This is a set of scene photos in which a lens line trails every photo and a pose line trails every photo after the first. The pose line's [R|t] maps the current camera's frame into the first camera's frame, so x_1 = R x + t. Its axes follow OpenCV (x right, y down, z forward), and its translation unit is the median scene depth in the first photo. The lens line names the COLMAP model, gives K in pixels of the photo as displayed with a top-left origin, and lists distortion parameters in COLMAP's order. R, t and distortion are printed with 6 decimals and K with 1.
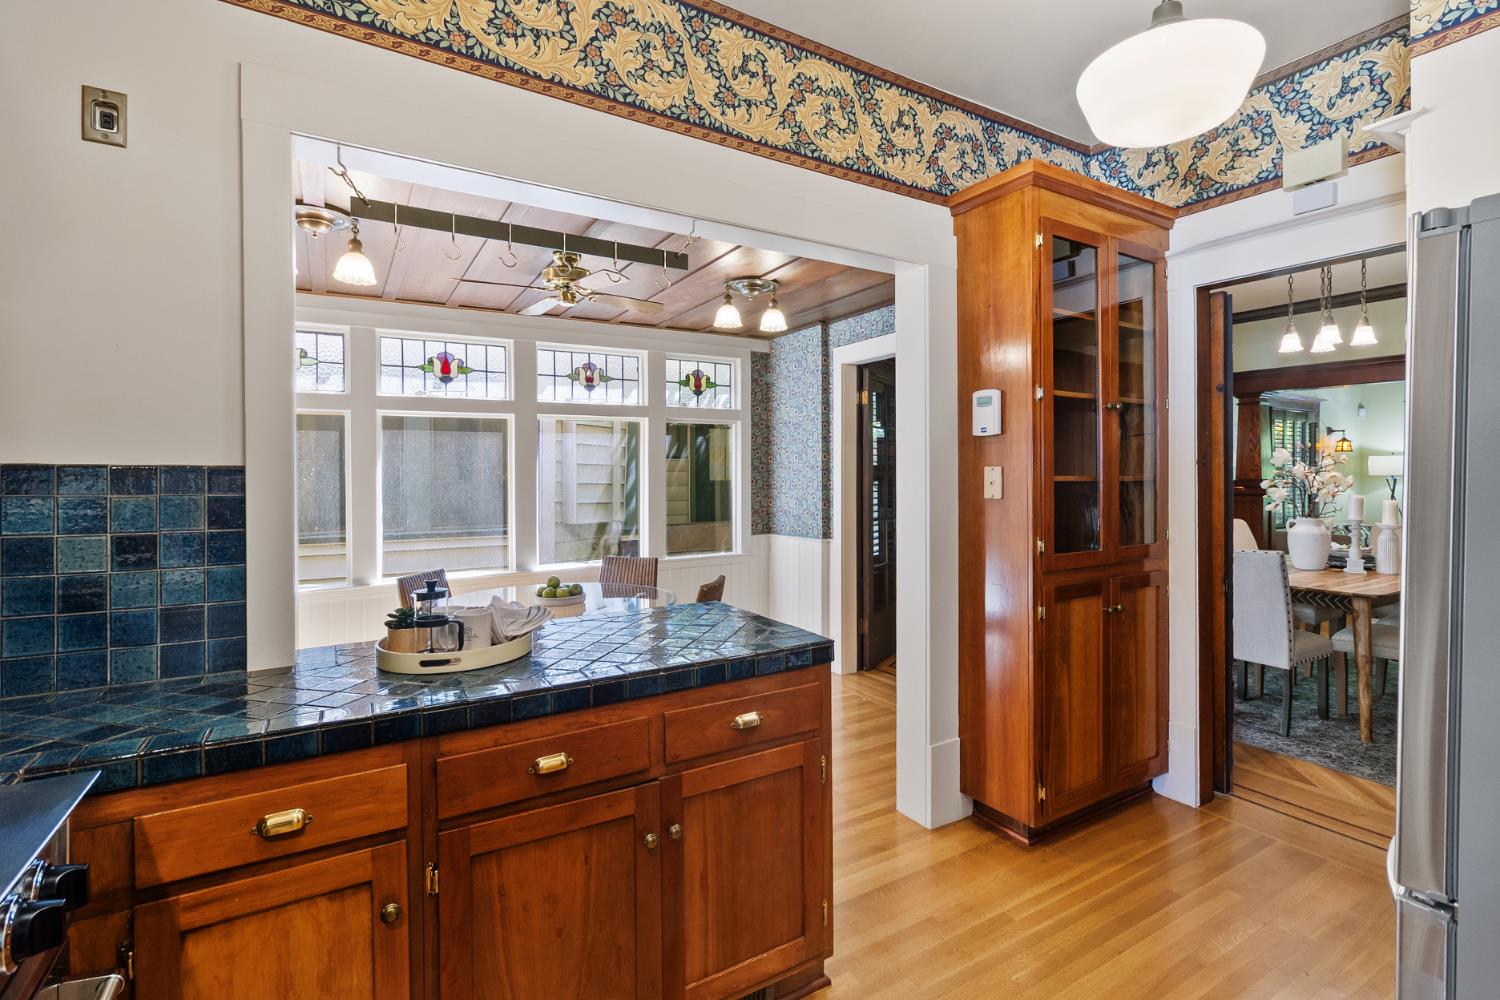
lens RADIAL K [[692.3, 0, 752.6], [0, 692.3, 475.1], [0, 0, 1]] dist [0.000839, 0.000712]
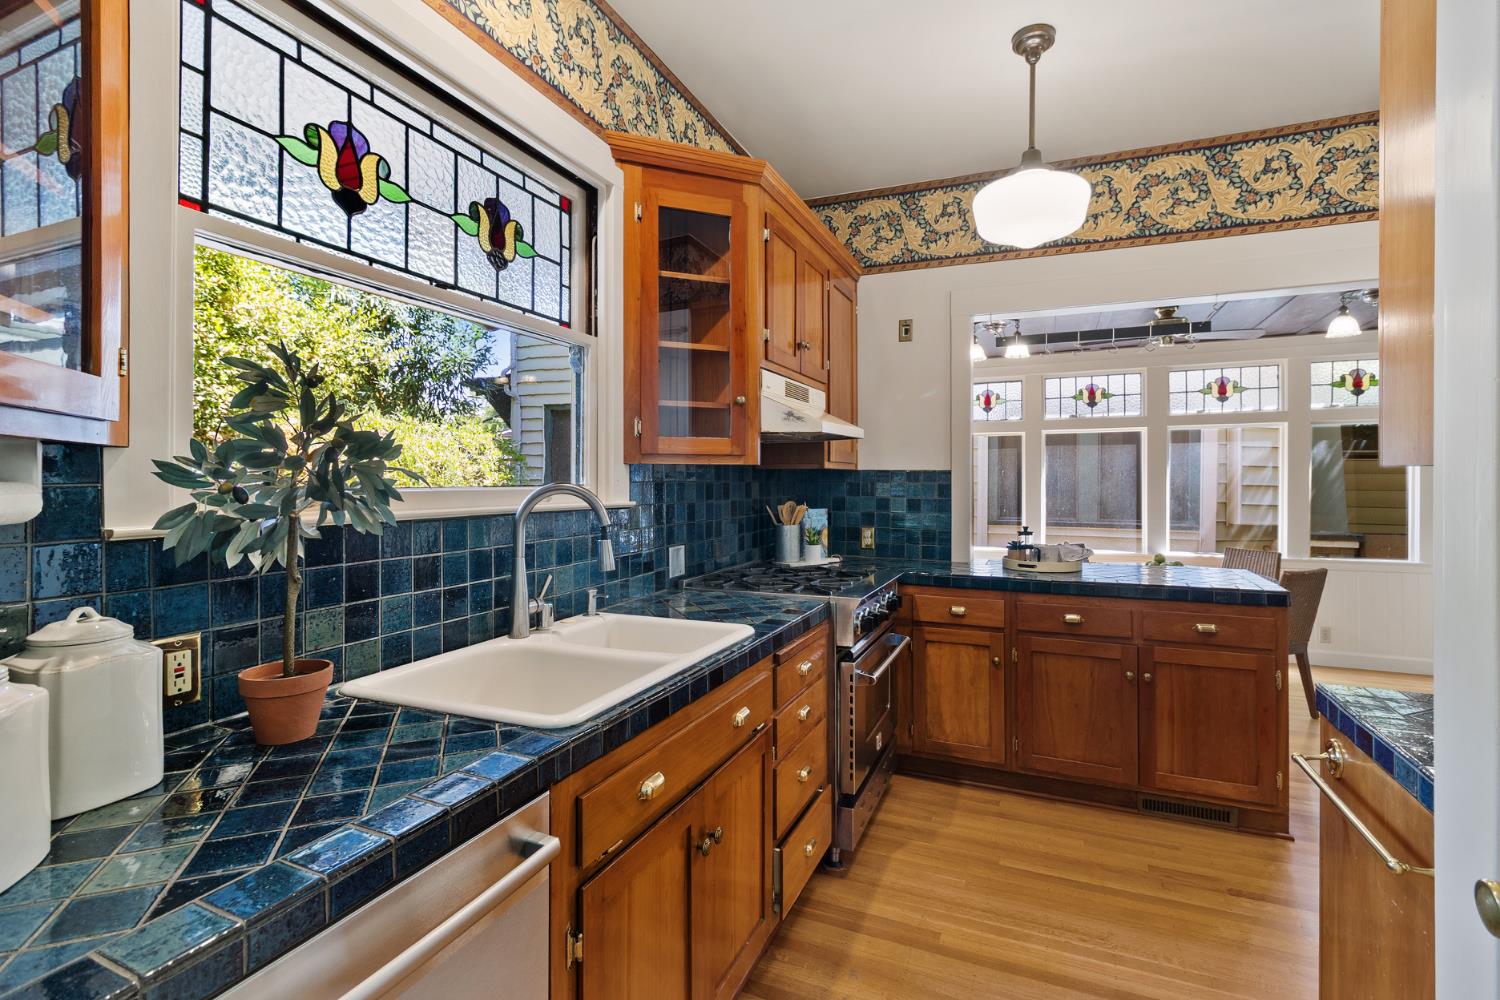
lens RADIAL K [[693.3, 0, 758.5], [0, 693.3, 482.3], [0, 0, 1]] dist [0.001217, 0.000407]
pose [[0.582537, 0.010935, -0.812731, 0.557898], [-0.005066, 0.999939, 0.009823, 0.005416], [0.812788, -0.001605, 0.582557, -0.624952]]
